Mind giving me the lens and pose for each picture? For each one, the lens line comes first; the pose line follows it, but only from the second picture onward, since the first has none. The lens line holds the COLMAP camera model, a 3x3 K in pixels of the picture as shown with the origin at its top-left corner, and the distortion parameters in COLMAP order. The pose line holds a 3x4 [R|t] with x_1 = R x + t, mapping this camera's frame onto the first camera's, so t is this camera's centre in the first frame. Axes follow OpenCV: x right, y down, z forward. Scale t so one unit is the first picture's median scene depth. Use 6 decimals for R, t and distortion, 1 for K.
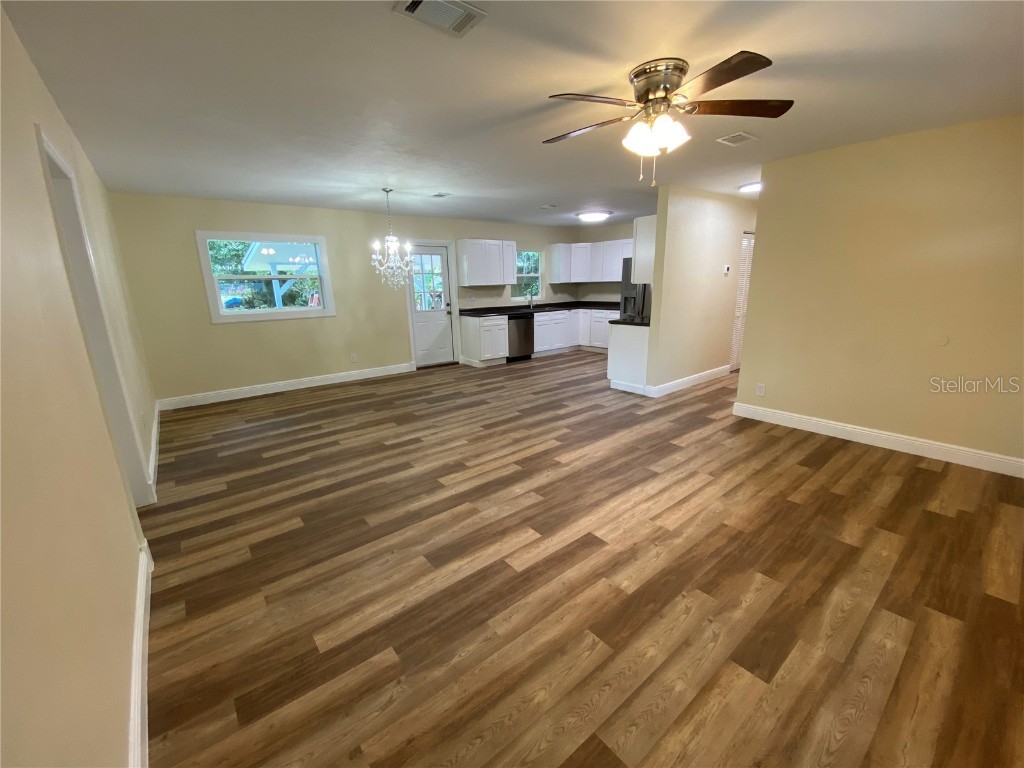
lens RADIAL K [[415.0, 0, 512.0], [0, 415.0, 384.0], [0, 0, 1]] dist [0.038903, -0.033670]
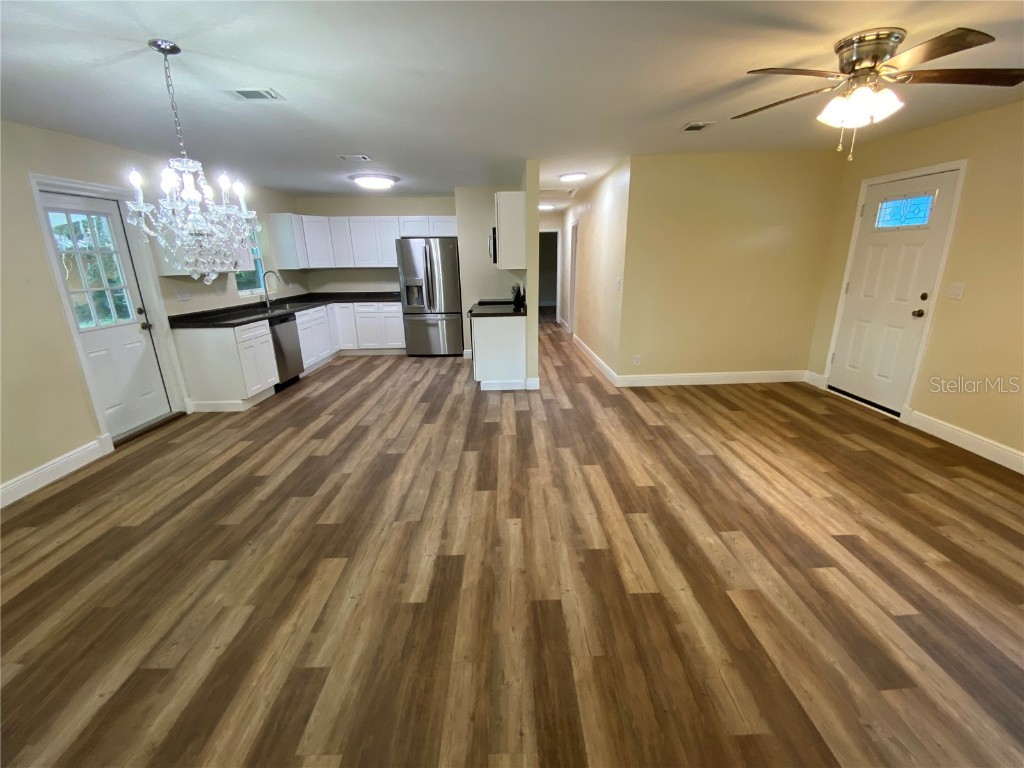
lens RADIAL K [[415.0, 0, 512.0], [0, 415.0, 384.0], [0, 0, 1]] dist [0.038903, -0.033670]
pose [[0.612087, -0.215332, 0.760908, -0.529361], [0.195294, 0.973570, 0.118416, -0.131430], [-0.766296, 0.076120, 0.637963, 0.561832]]
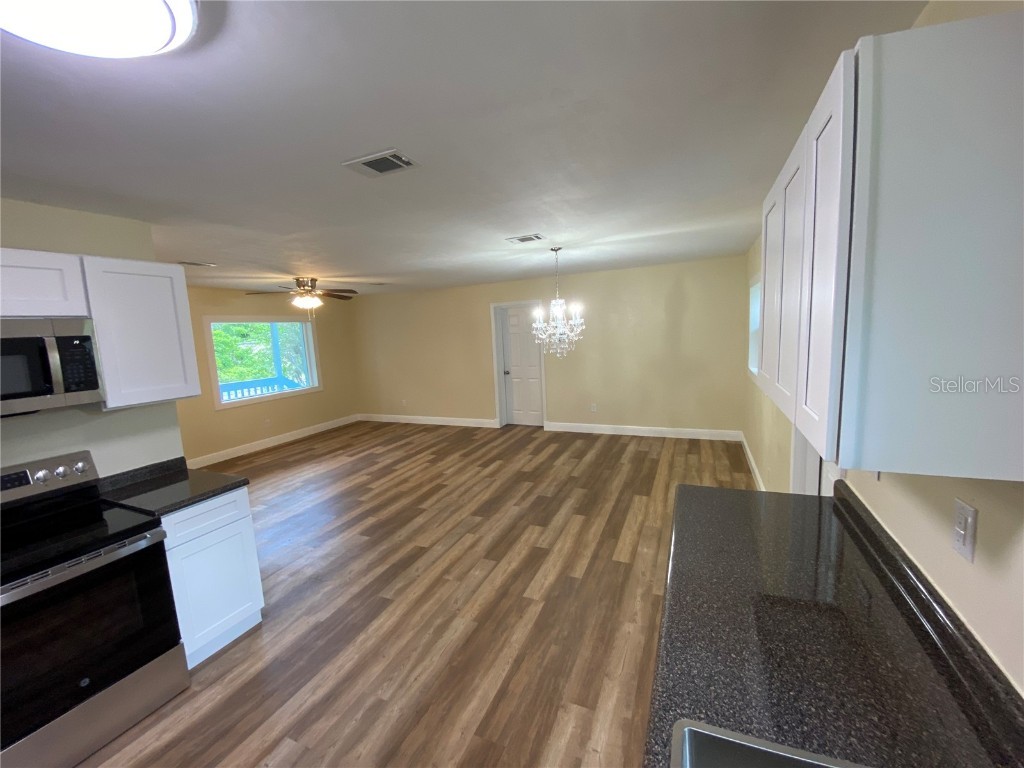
lens RADIAL K [[415.0, 0, 512.0], [0, 415.0, 384.0], [0, 0, 1]] dist [0.038903, -0.033670]
pose [[-0.884111, 0.131497, -0.448392, 0.239152], [-0.040000, 0.934767, 0.353002, -0.564137], [0.465561, 0.330029, -0.821178, 1.989726]]
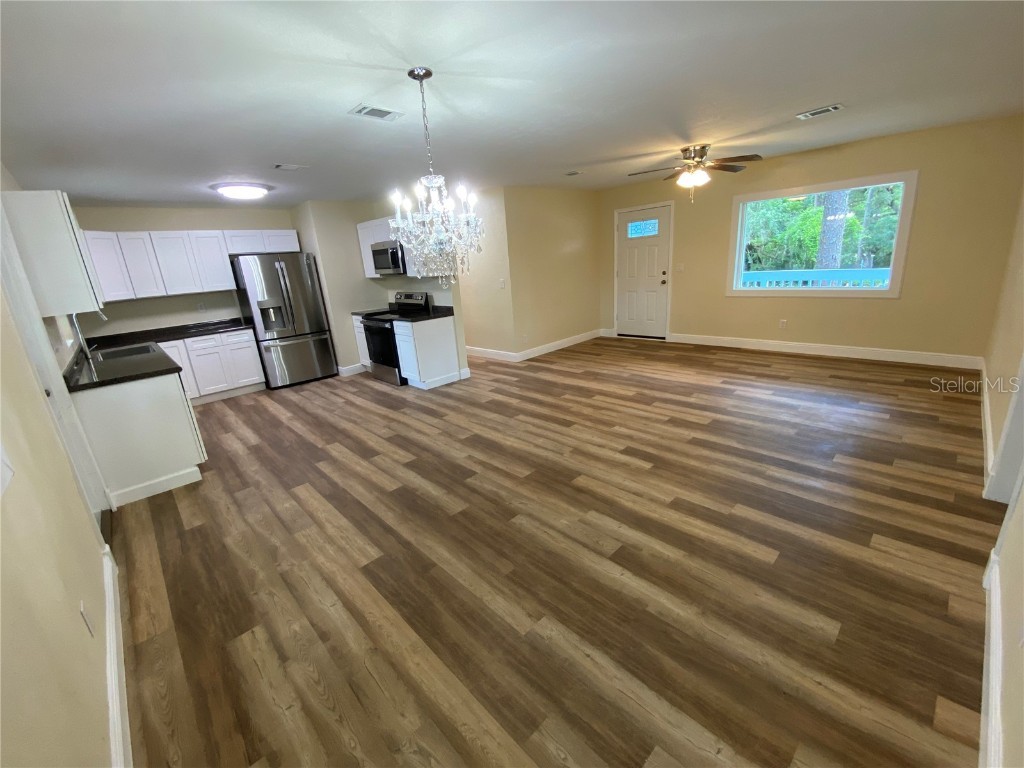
lens RADIAL K [[415.0, 0, 512.0], [0, 415.0, 384.0], [0, 0, 1]] dist [0.038903, -0.033670]
pose [[-0.083955, -0.256300, 0.962944, -0.946507], [0.315203, 0.909906, 0.269665, -0.272240], [-0.945303, 0.326163, 0.004396, 1.140714]]
